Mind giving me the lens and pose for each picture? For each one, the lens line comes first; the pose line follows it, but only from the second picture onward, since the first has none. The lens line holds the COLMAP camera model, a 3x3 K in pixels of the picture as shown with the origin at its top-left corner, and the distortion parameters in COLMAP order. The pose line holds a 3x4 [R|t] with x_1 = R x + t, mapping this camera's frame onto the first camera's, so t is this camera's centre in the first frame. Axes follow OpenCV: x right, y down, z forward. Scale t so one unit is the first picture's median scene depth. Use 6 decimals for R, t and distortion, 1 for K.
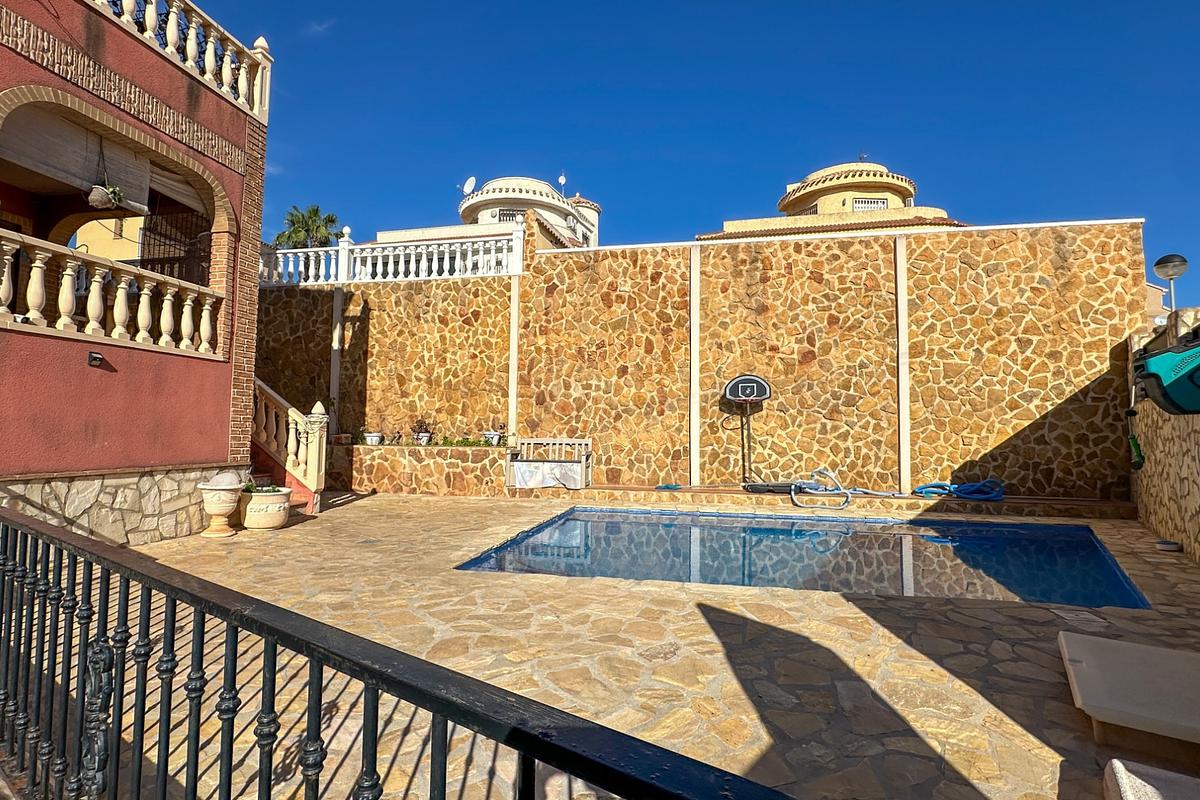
lens RADIAL K [[566.6, 0, 599.4], [0, 566.6, 402.9], [0, 0, 1]] dist [0.000954, 0.000633]
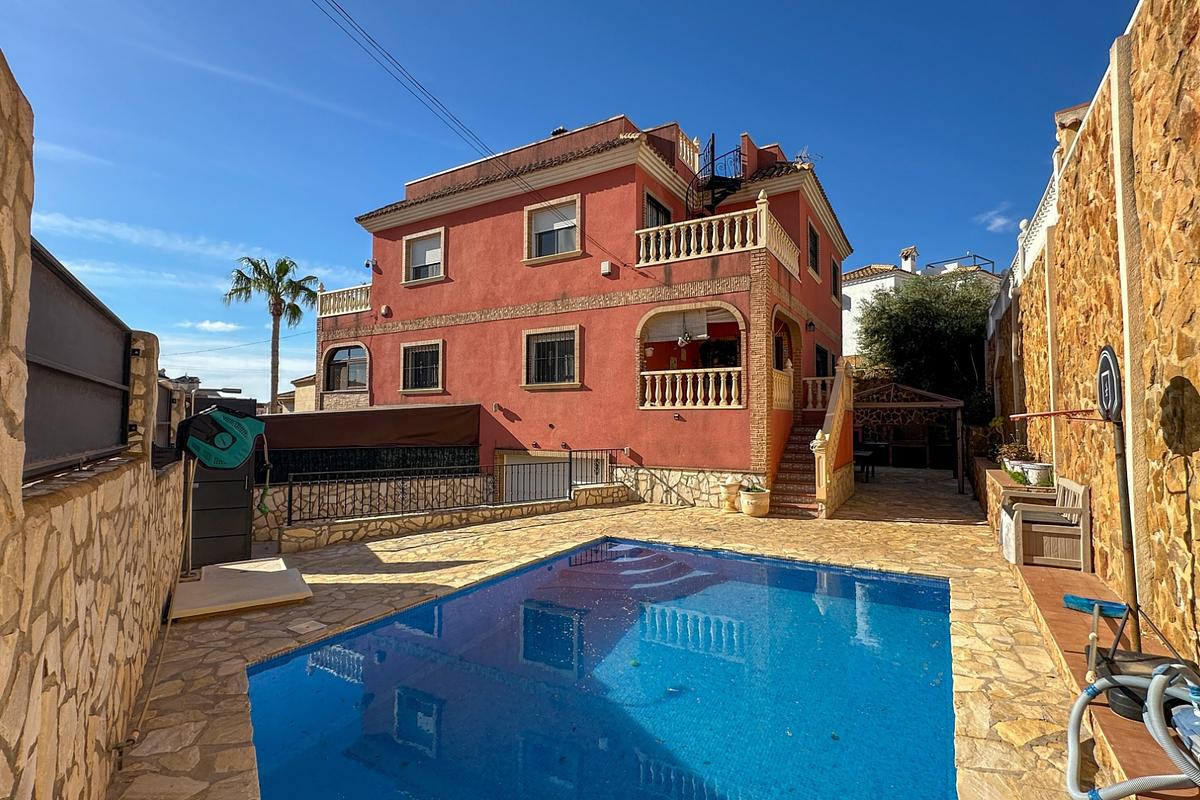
lens RADIAL K [[566.6, 0, 598.2], [0, 566.6, 396.1], [0, 0, 1]] dist [0.000954, 0.000633]
pose [[-0.329709, -0.050520, -0.942730, 1.203574], [0.043440, 0.996698, -0.068605, -0.018224], [0.943083, -0.063572, -0.326426, 1.316842]]
